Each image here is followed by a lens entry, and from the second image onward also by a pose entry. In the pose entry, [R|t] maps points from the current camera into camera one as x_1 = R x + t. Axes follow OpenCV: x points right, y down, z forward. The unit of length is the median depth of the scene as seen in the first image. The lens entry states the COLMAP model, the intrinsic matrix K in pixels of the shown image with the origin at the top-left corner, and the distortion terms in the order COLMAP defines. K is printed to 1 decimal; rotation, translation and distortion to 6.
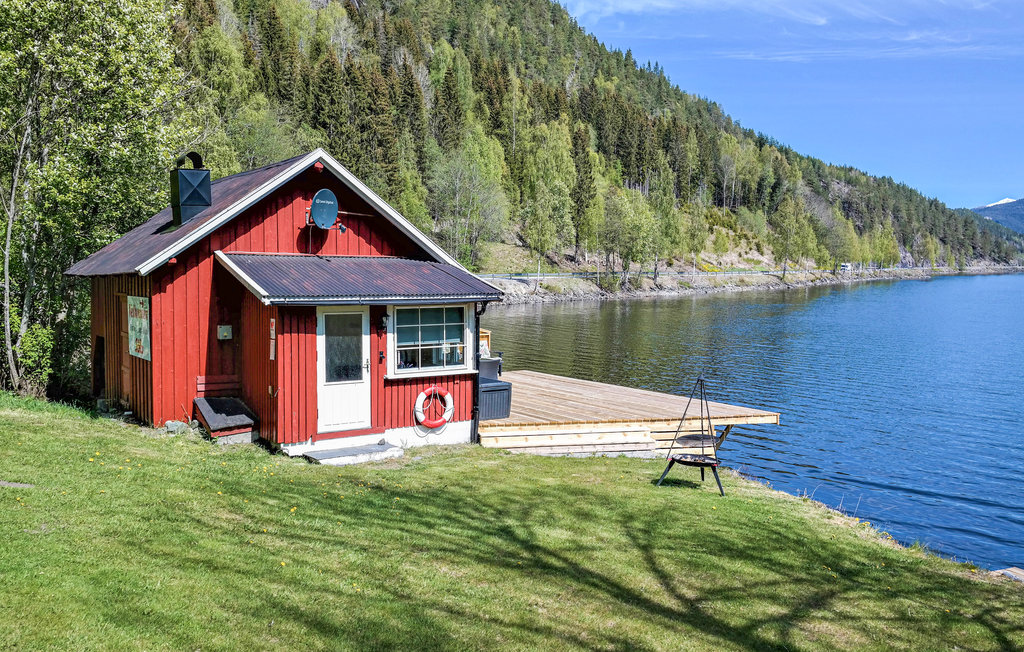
lens RADIAL K [[920.1, 0, 512.5], [0, 920.1, 323.7], [0, 0, 1]] dist [-0.000462, -0.001453]
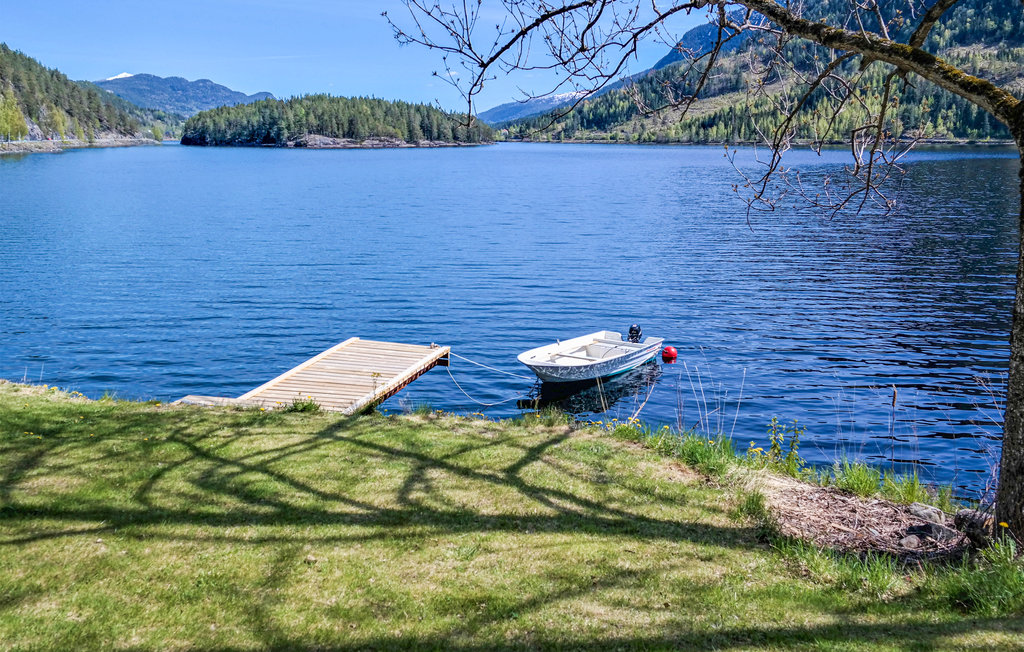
lens RADIAL K [[920.1, 0, 512.1], [0, 920.1, 326.3], [0, 0, 1]] dist [-0.000462, -0.001453]
pose [[0.631802, -0.155903, 0.759289, -0.080235], [0.048622, 0.985606, 0.161914, 0.001430], [-0.773603, -0.065380, 0.630289, -0.073935]]
